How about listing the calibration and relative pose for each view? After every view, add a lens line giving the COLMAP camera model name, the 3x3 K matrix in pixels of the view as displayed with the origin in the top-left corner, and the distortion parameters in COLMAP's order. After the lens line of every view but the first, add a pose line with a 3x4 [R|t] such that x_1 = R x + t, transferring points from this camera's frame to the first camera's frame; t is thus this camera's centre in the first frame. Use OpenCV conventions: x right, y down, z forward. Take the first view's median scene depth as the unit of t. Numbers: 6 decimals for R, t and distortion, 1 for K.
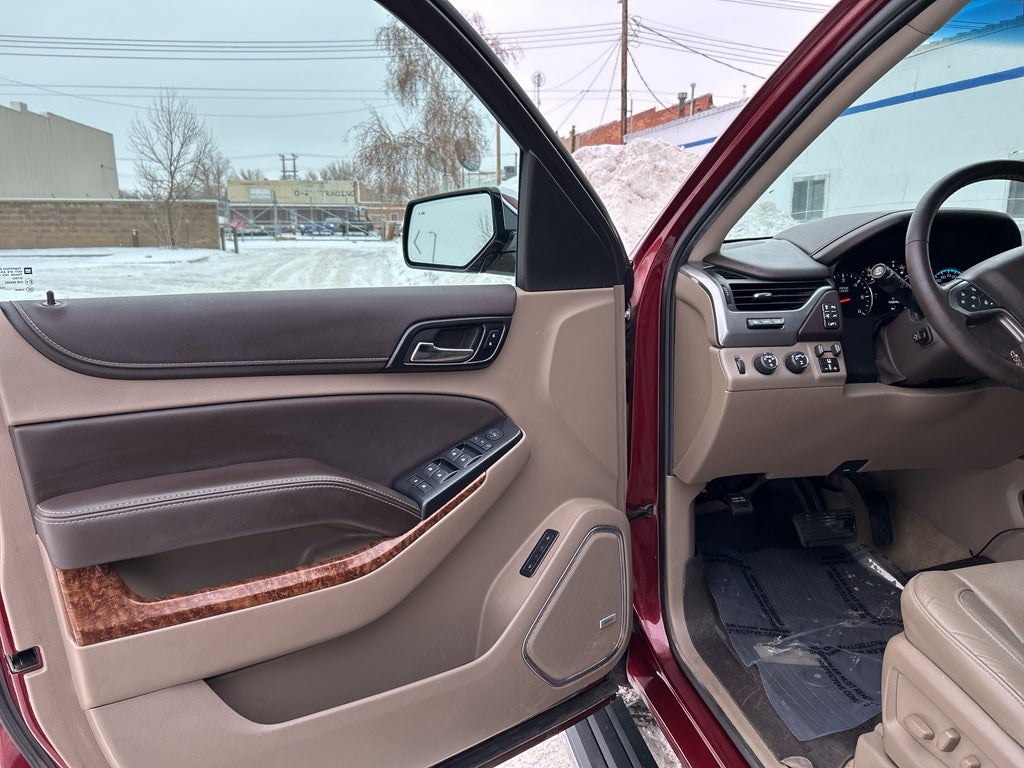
lens RADIAL K [[784.7, 0, 517.8], [0, 784.7, 386.0], [0, 0, 1]] dist [0.011009, -0.000370]
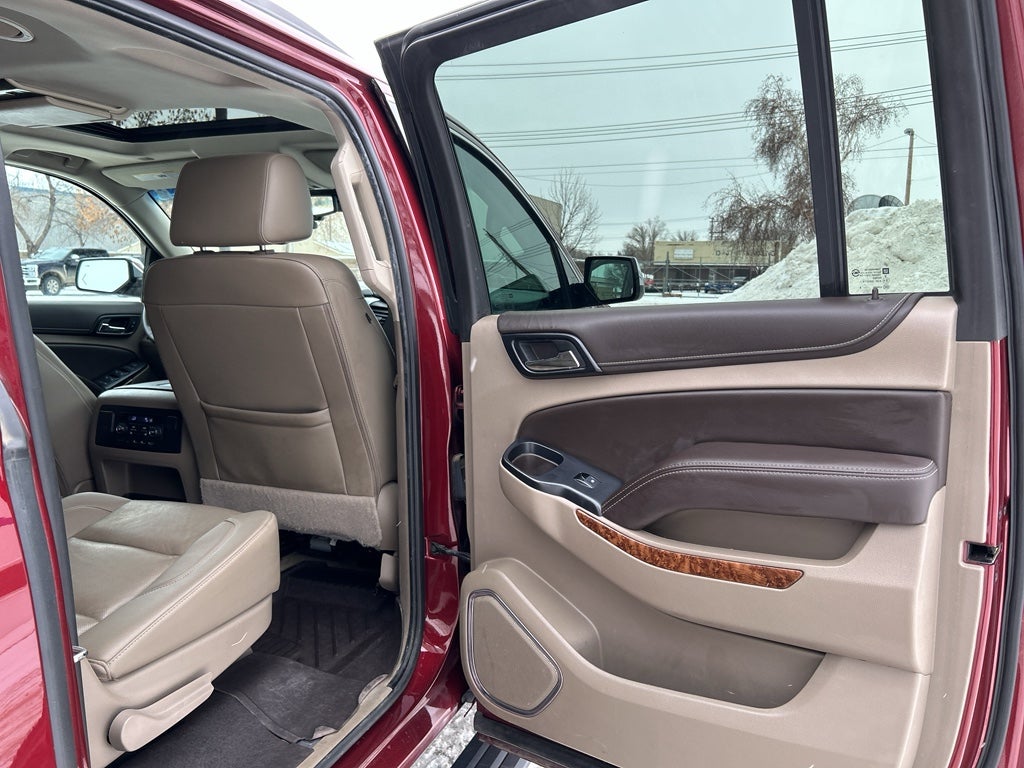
lens RADIAL K [[780.7, 0, 512.0], [0, 780.7, 384.0], [0, 0, 1]] dist [0.002334, -0.001014]
pose [[0.853529, 0.088042, -0.513553, 0.113877], [-0.125952, 0.991254, -0.039395, 0.003405], [0.505593, 0.098308, 0.857153, -0.020625]]
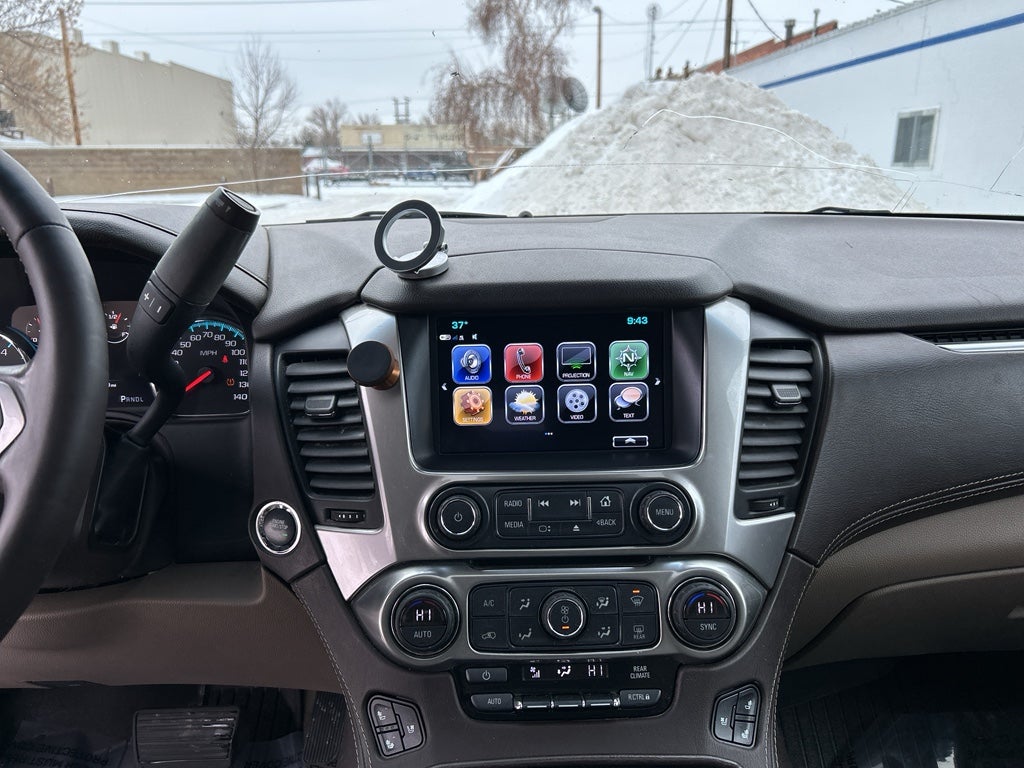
lens RADIAL K [[790.0, 0, 506.4], [0, 790.0, 386.2], [0, 0, 1]] dist [0.002188, -0.003861]
pose [[0.987085, 0.039240, -0.155316, 0.044401], [-0.028867, 0.997234, 0.068493, -0.008147], [0.157575, -0.063125, 0.985487, 0.030643]]
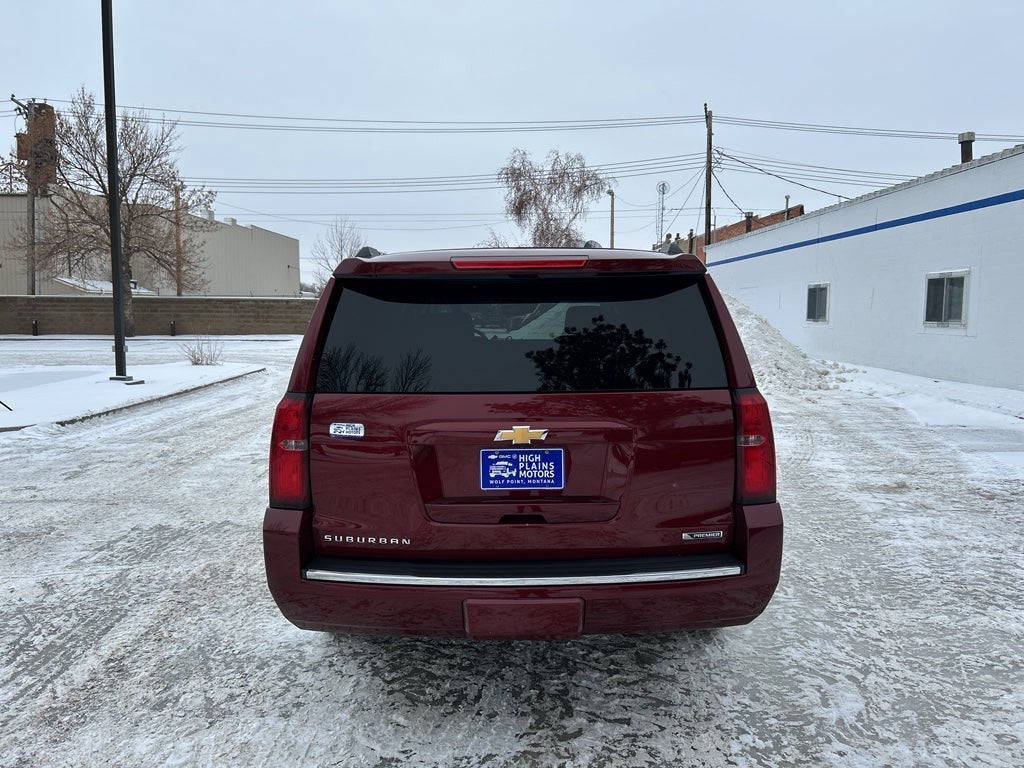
lens RADIAL K [[774.1, 0, 516.2], [0, 774.1, 382.0], [0, 0, 1]] dist [0.045050, -0.050349]
pose [[0.982507, 0.025583, -0.184459, 0.083170], [-0.046852, 0.992616, -0.111888, 0.027112], [0.180235, 0.118573, 0.976451, -0.170939]]
